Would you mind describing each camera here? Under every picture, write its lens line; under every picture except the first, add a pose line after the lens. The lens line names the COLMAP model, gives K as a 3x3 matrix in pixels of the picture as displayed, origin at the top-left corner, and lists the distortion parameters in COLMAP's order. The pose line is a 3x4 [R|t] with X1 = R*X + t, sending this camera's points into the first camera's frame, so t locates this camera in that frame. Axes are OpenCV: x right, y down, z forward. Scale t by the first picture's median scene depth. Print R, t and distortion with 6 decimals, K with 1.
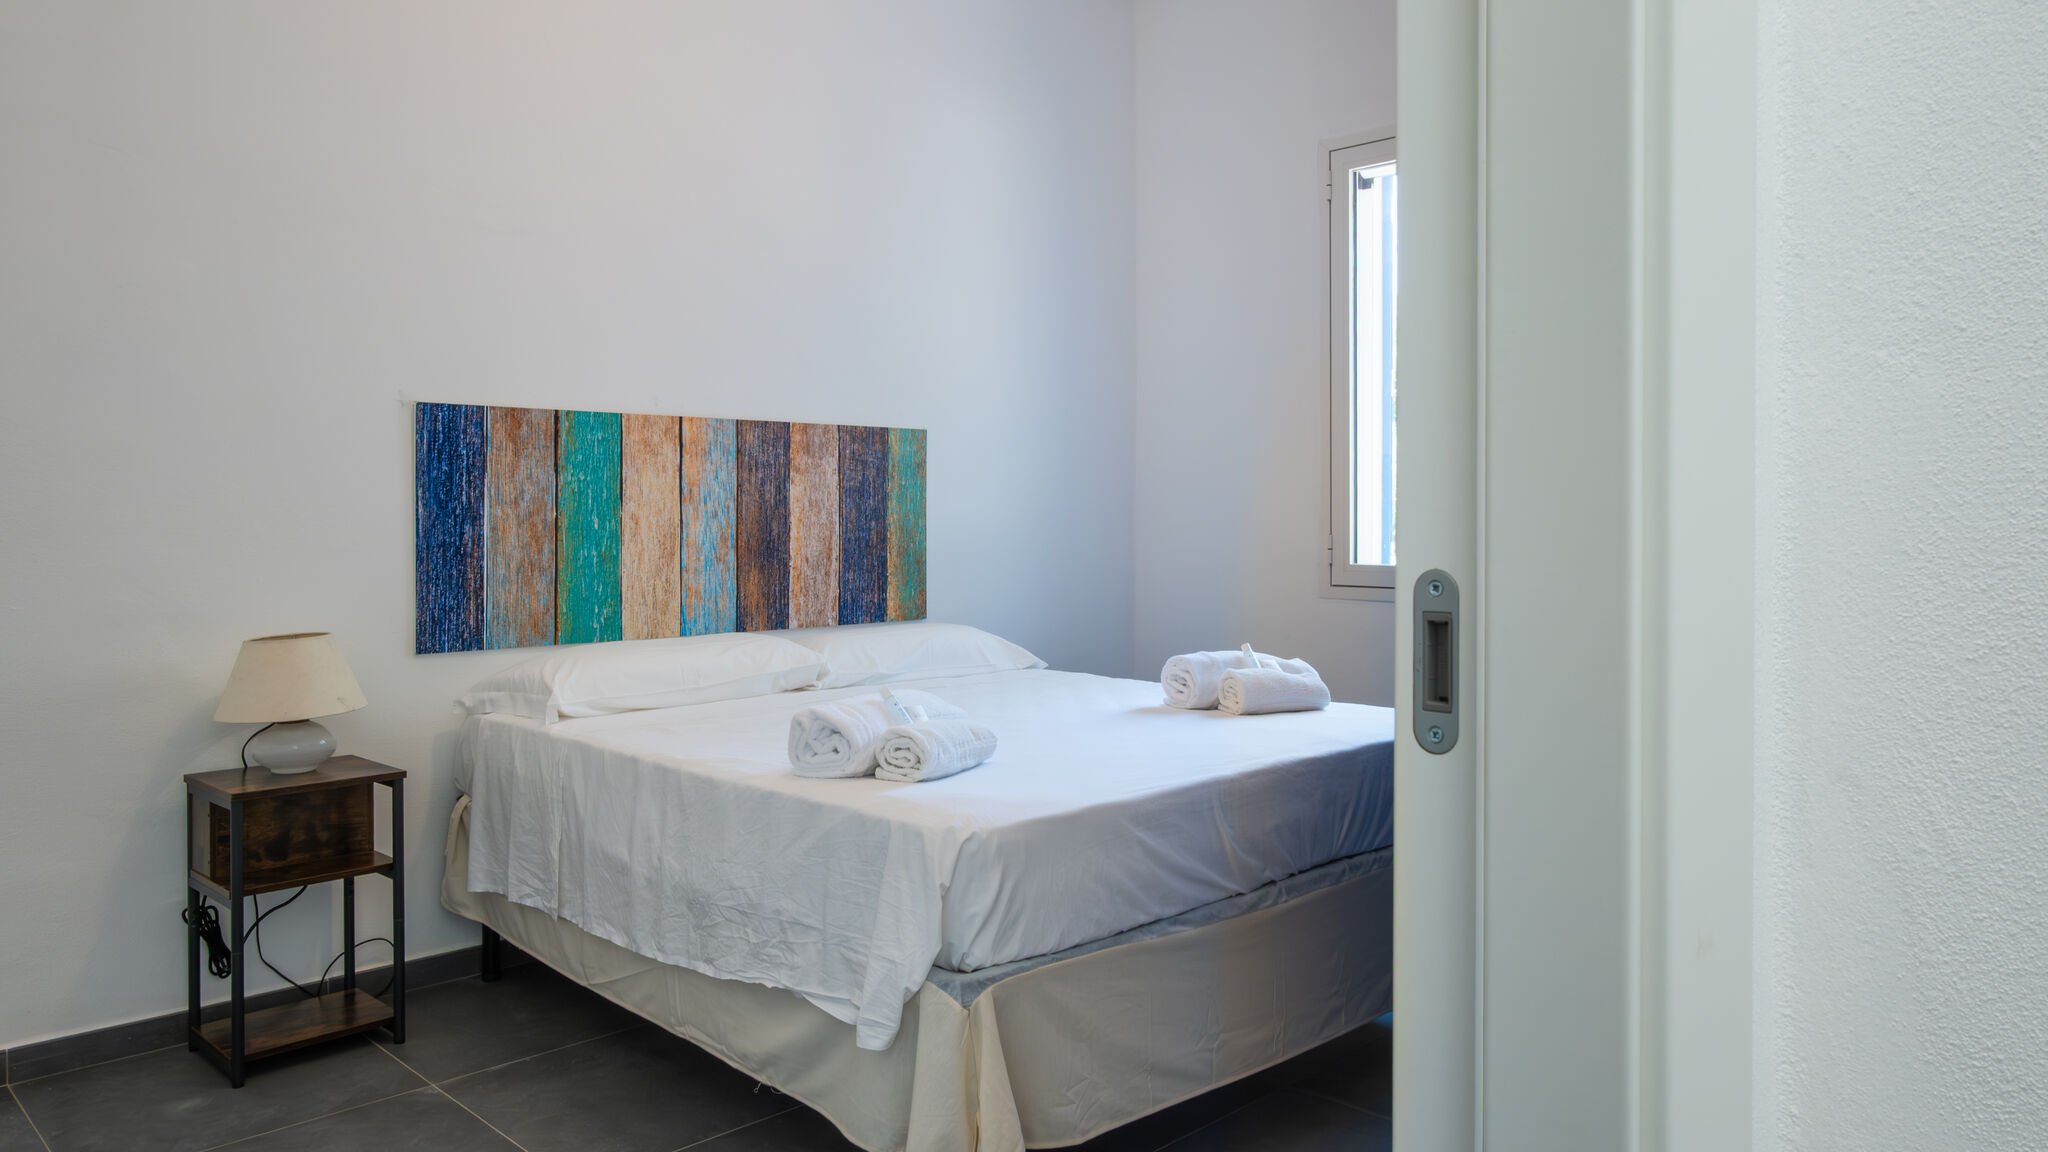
lens RADIAL K [[1472.9, 0, 1024.7], [0, 1472.9, 564.7], [0, 0, 1]] dist [0.000601, 0.001465]
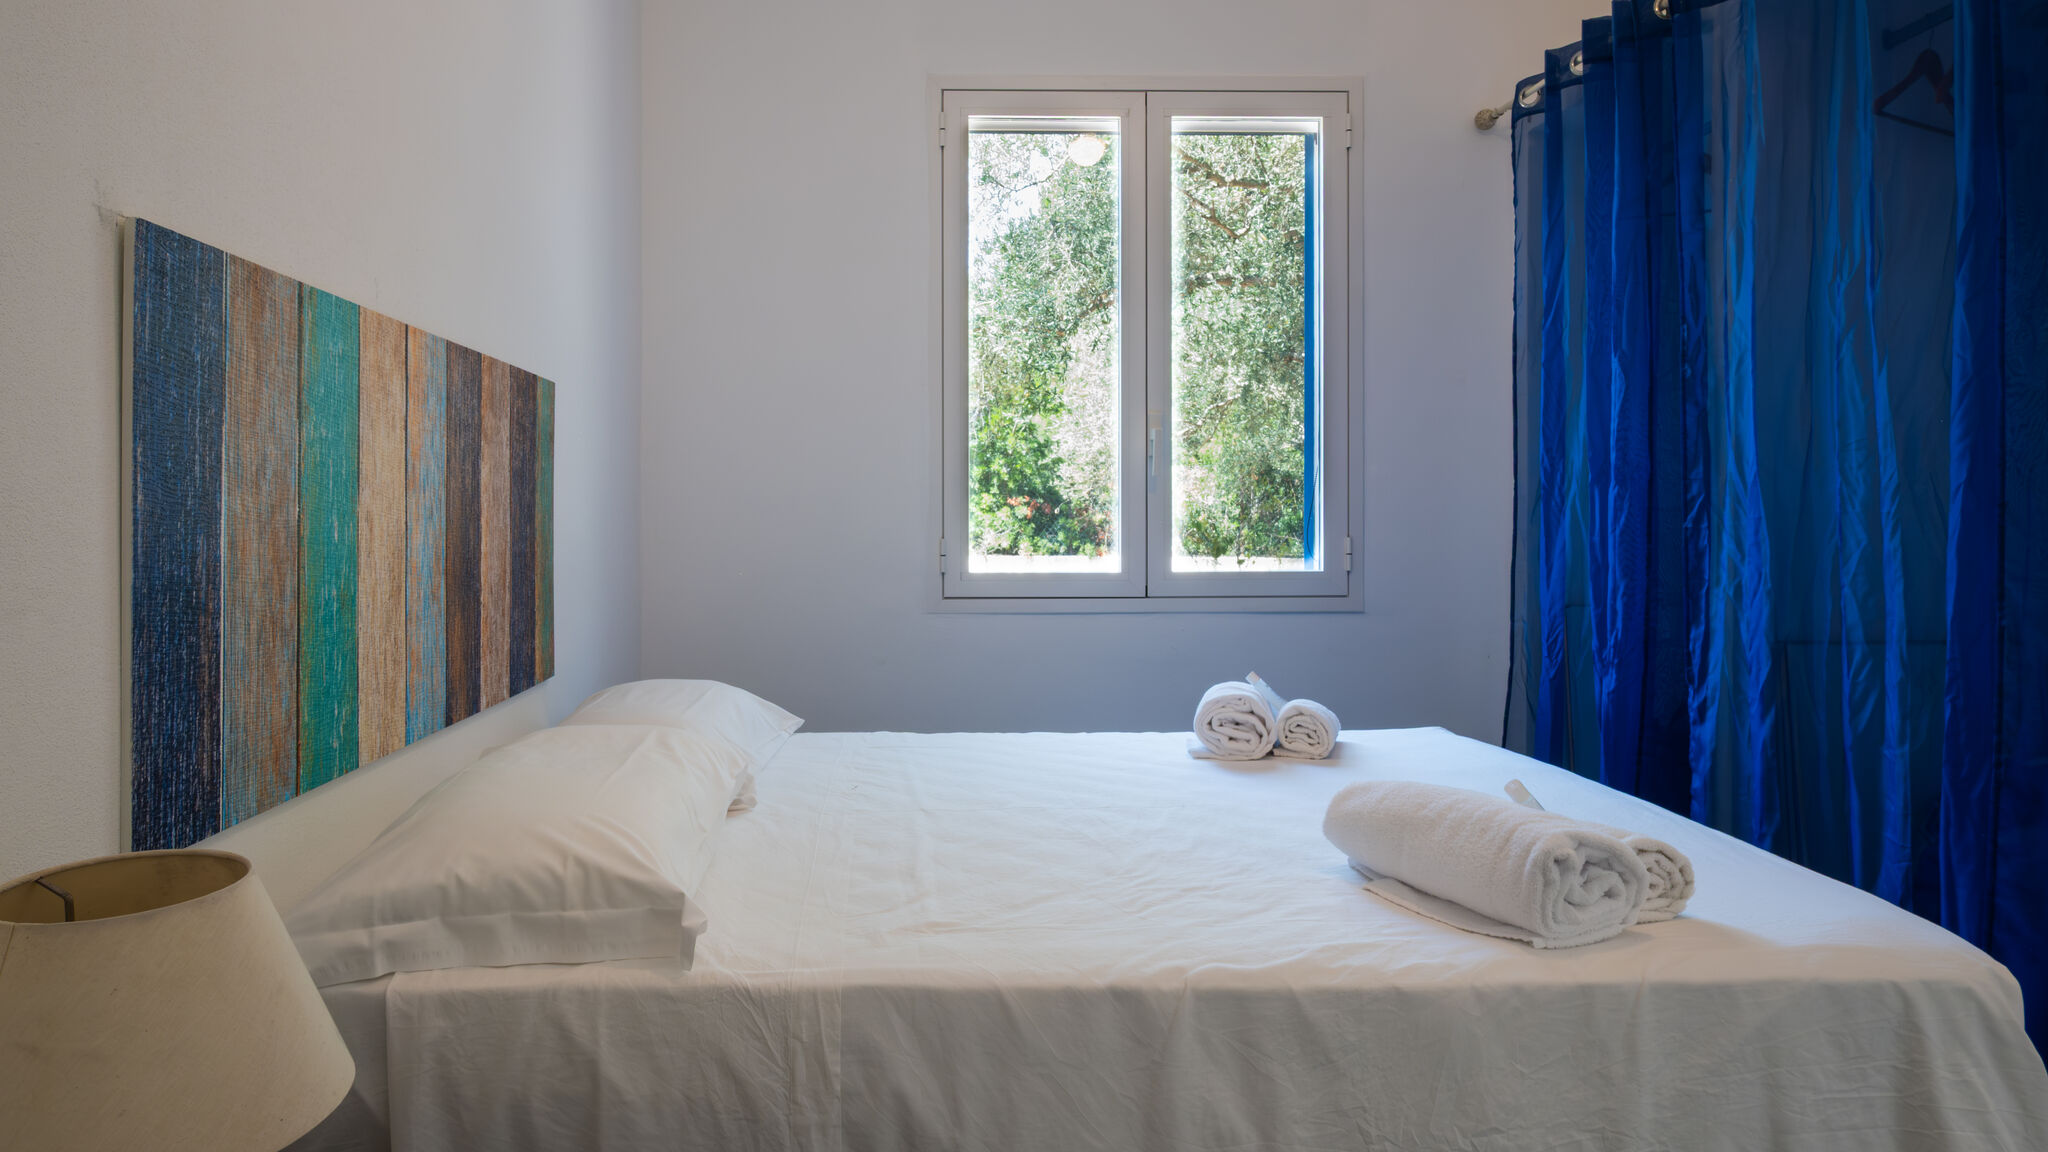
lens RADIAL K [[1425.5, 0, 893.2], [0, 1425.5, 576.5], [0, 0, 1]] dist [0.000841, 0.000686]
pose [[0.666172, -0.030670, 0.745167, -0.529787], [0.026581, 0.999496, 0.017375, -0.016738], [-0.745324, 0.008233, 0.666651, 0.573122]]
